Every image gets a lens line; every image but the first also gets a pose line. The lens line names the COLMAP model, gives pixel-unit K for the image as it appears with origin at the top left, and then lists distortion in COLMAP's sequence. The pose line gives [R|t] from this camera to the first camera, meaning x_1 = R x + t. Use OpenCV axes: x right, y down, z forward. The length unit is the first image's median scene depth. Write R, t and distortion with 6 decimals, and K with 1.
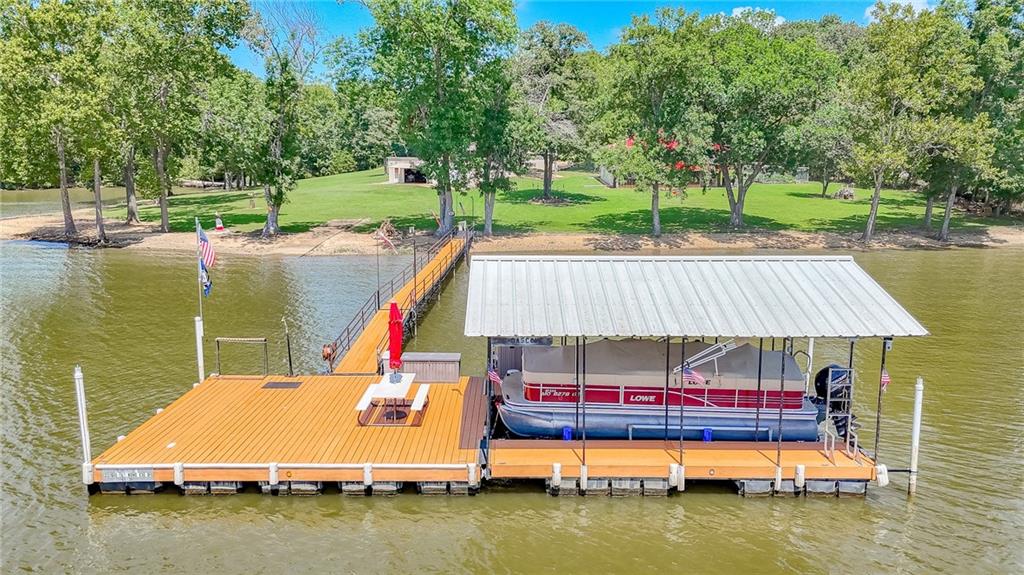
lens RADIAL K [[756.4, 0, 514.2], [0, 756.4, 290.2], [0, 0, 1]] dist [0.045050, -0.028566]
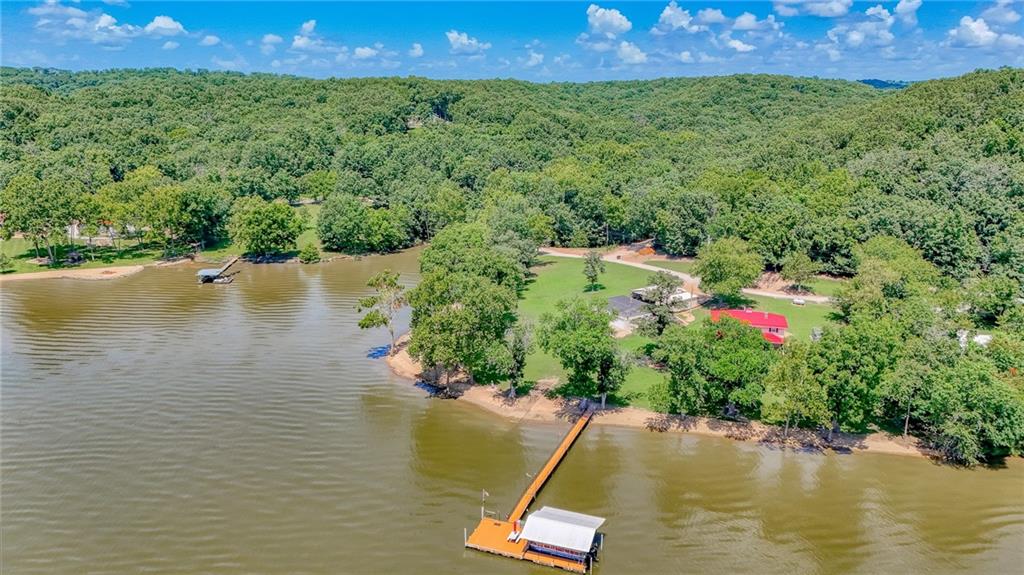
lens RADIAL K [[756.4, 0, 510.3], [0, 756.4, 286.7], [0, 0, 1]] dist [0.045050, -0.028566]
pose [[0.935123, 0.081158, -0.344904, 1.584435], [-0.050311, 0.993965, 0.097480, -2.226443], [0.350734, -0.073804, 0.933562, -4.063401]]
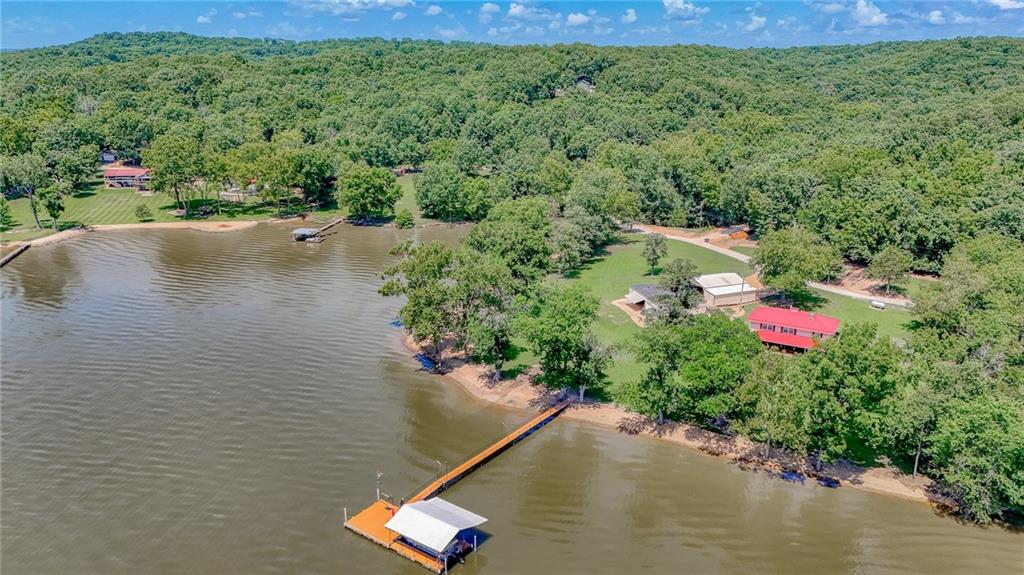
lens RADIAL K [[756.4, 0, 508.4], [0, 756.4, 289.2], [0, 0, 1]] dist [0.045050, -0.028566]
pose [[0.808677, 0.163681, -0.565022, 3.282573], [-0.088787, 0.983467, 0.157825, -2.423115], [0.581514, -0.077462, 0.809840, -2.741345]]
